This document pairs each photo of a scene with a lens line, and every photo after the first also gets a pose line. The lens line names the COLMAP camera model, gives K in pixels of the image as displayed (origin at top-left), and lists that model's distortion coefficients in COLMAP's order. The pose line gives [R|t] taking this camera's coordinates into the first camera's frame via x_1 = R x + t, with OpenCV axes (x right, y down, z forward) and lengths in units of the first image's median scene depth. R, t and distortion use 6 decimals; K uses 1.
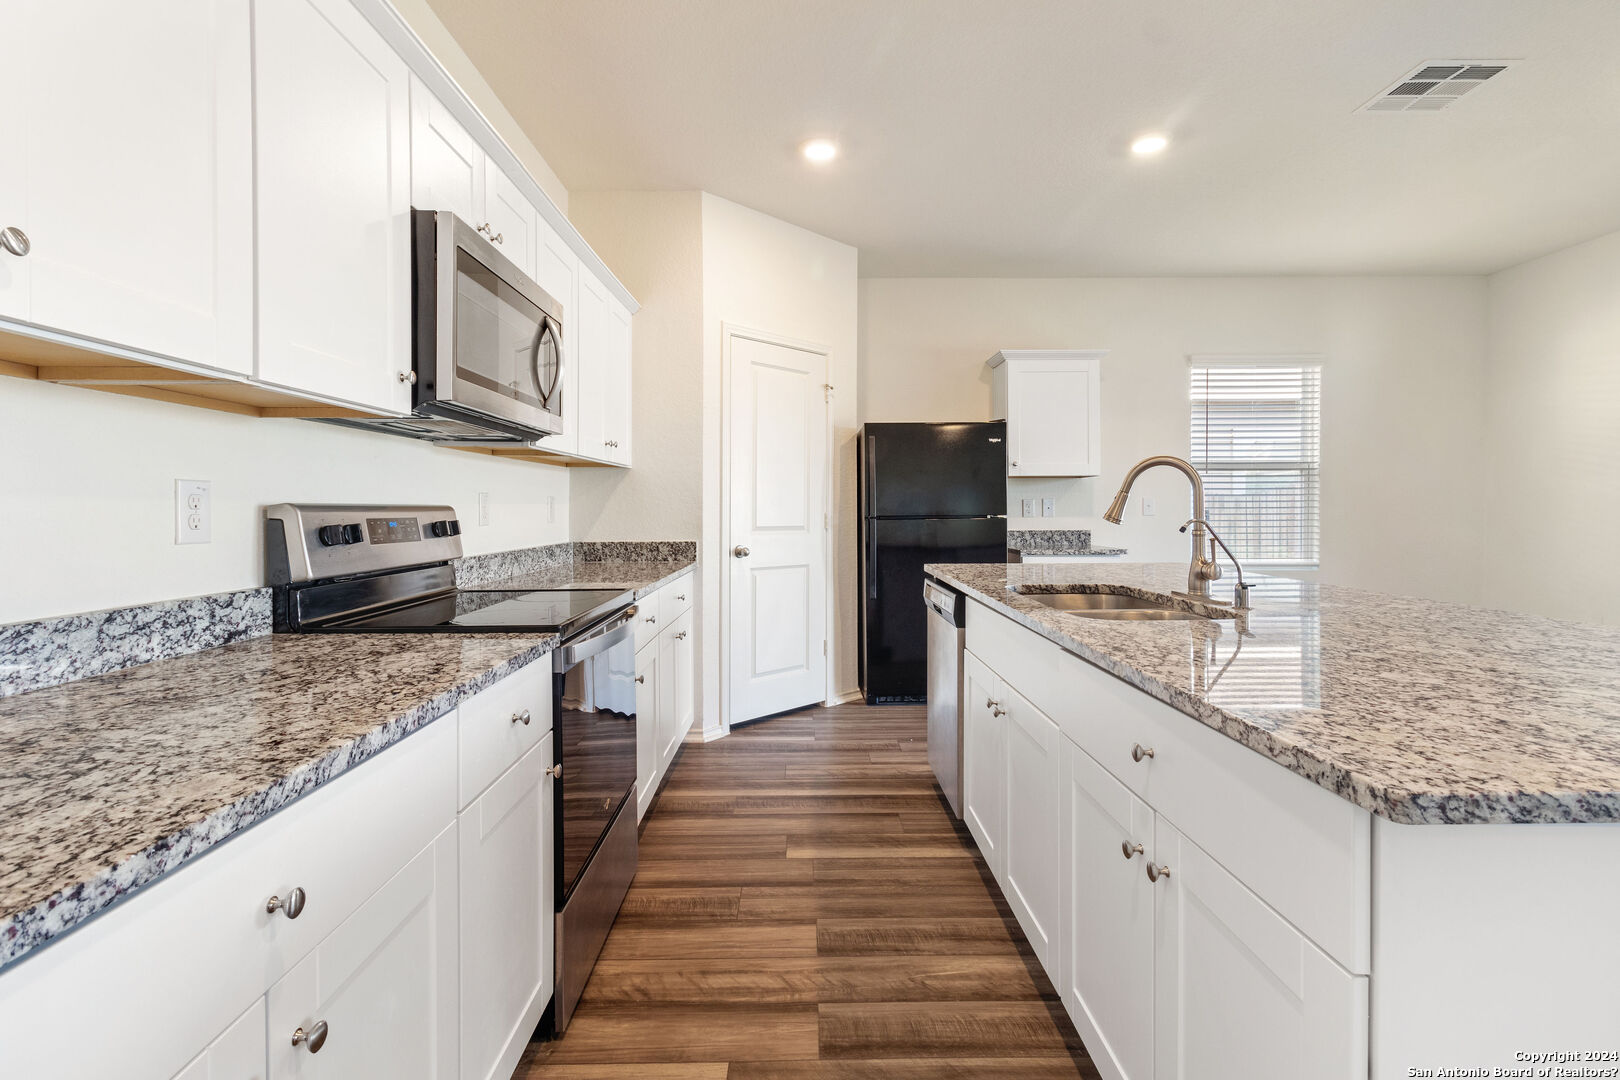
lens RADIAL K [[747.5, 0, 806.4], [0, 747.5, 527.2], [0, 0, 1]] dist [0.004873, 0.000134]
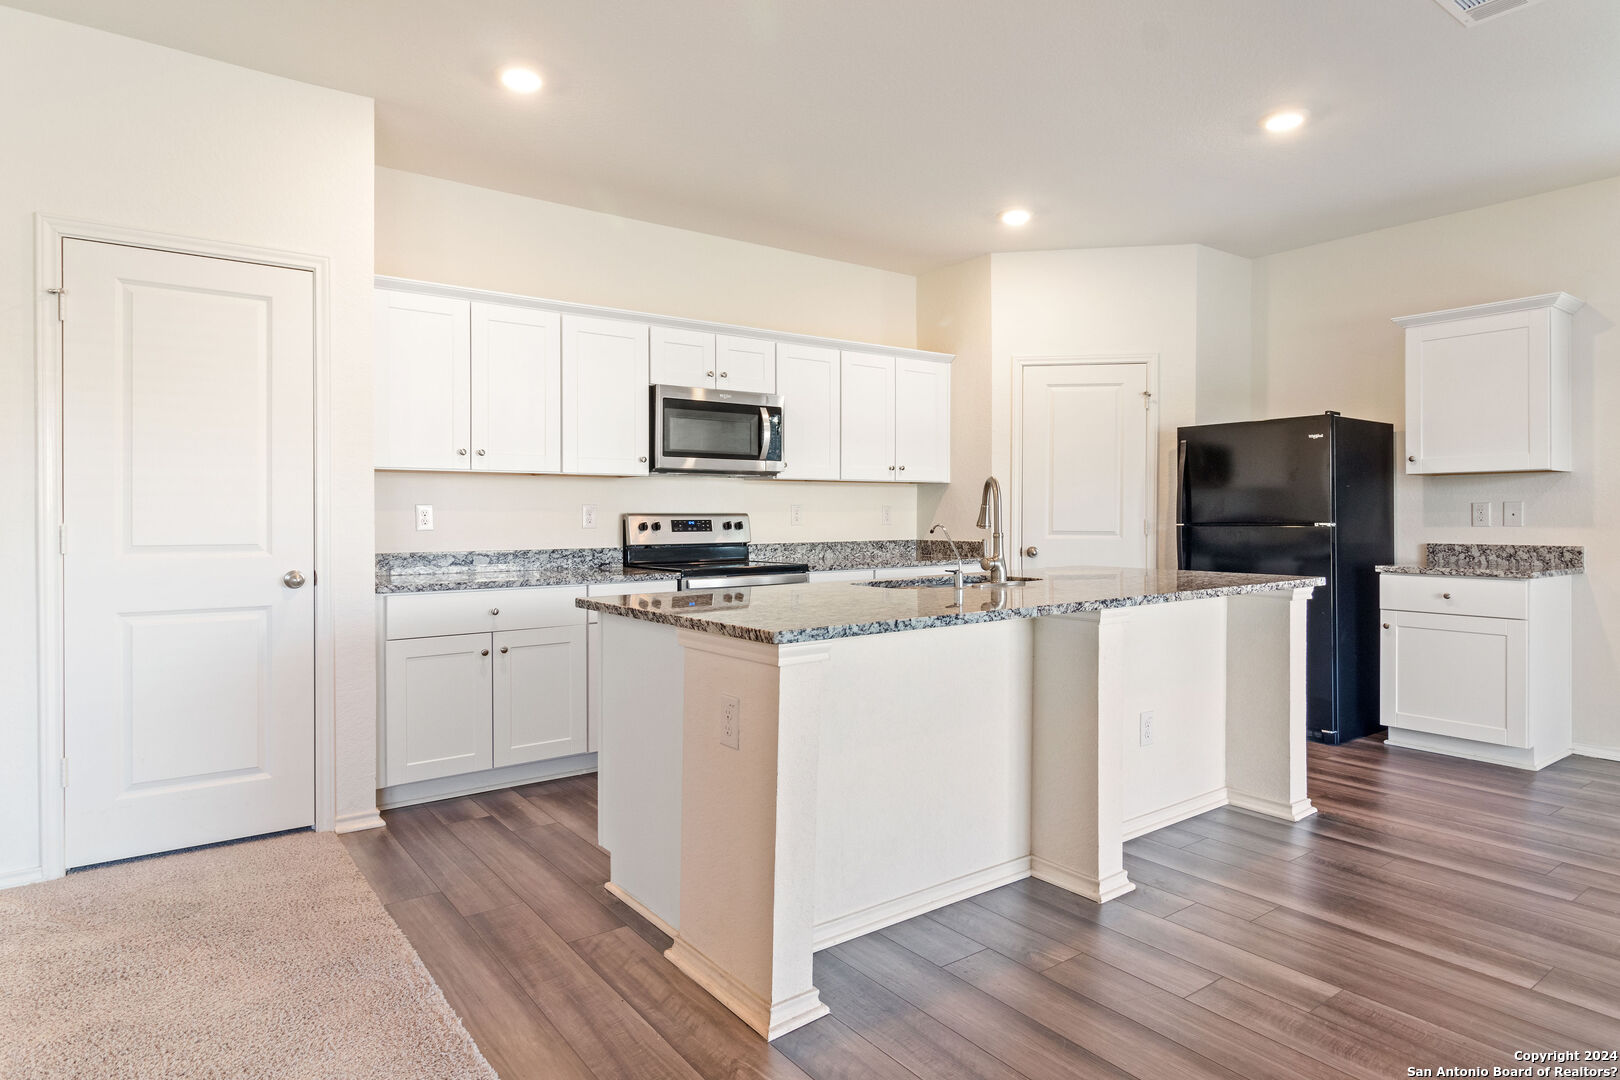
lens RADIAL K [[931.5, 0, 812.1], [0, 931.5, 533.7], [0, 0, 1]] dist [-0.004768, 0.001888]
pose [[0.589005, 0.018879, -0.807909, 1.066583], [-0.020402, 0.999756, 0.008488, -0.001048], [0.807872, 0.011484, 0.589247, -0.139976]]
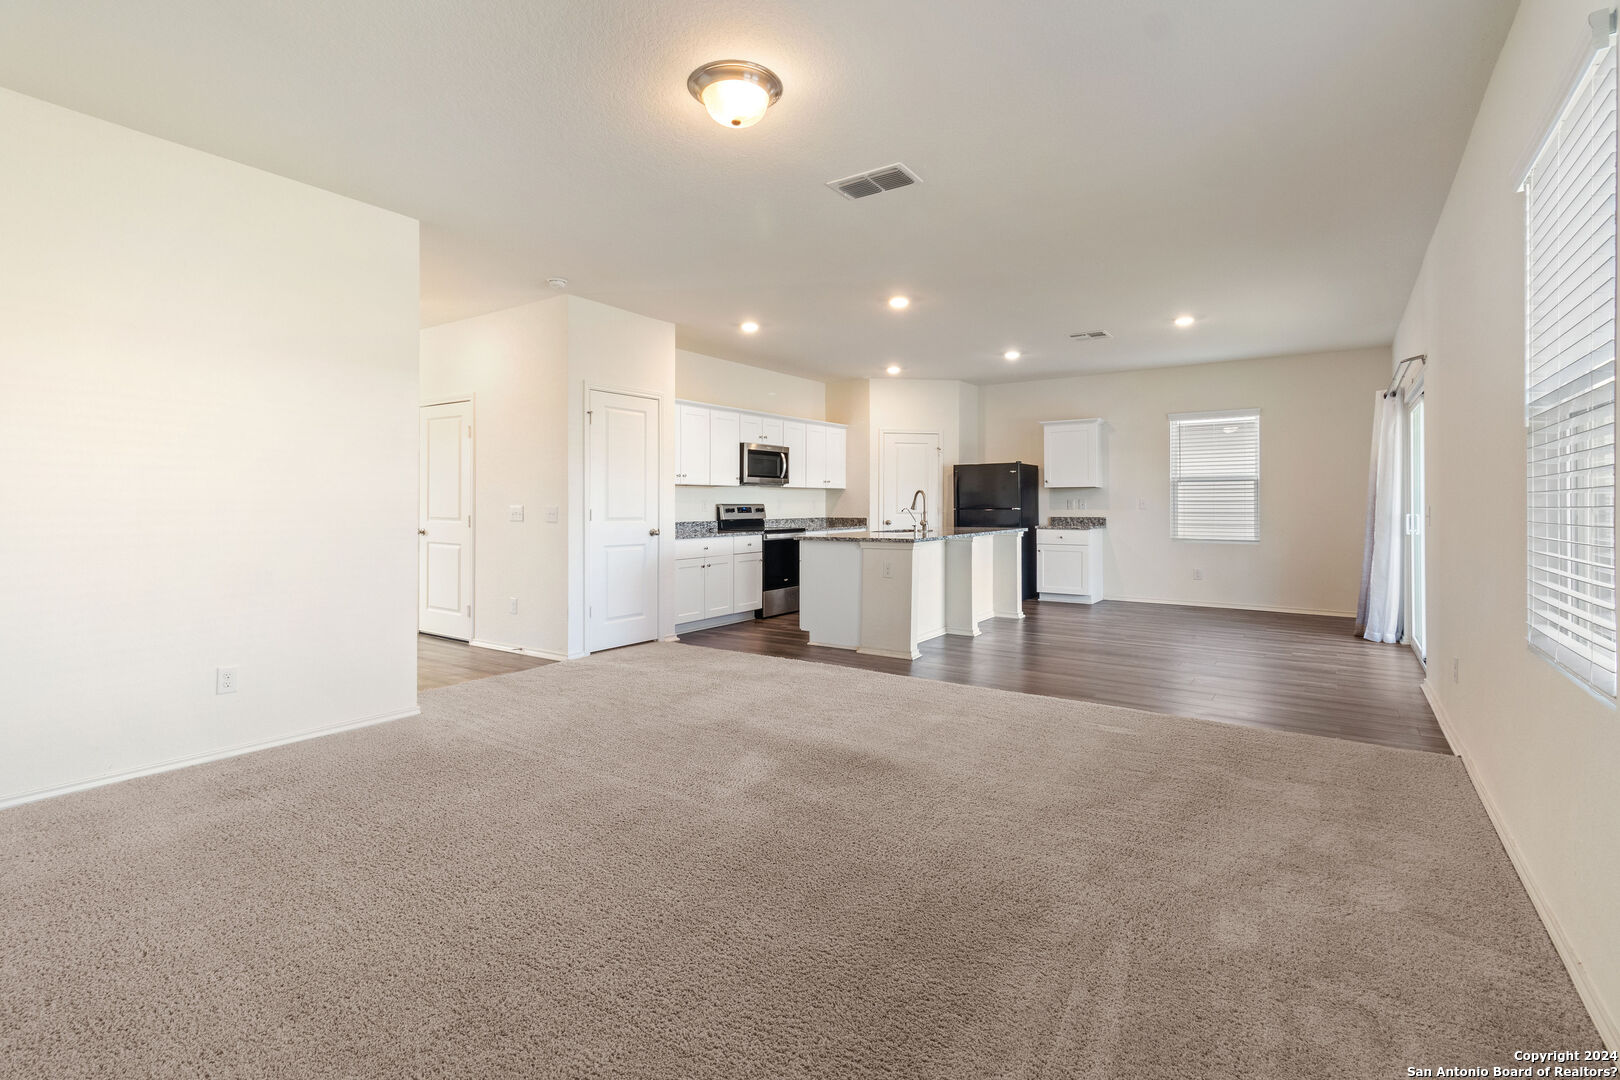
lens RADIAL K [[747.5, 0, 809.0], [0, 747.5, 524.9], [0, 0, 1]] dist [0.004873, 0.000134]
pose [[0.816702, 0.017534, -0.576793, 1.343460], [-0.015220, 0.999845, 0.008844, 0.028294], [0.576858, 0.001556, 0.816843, -1.371773]]
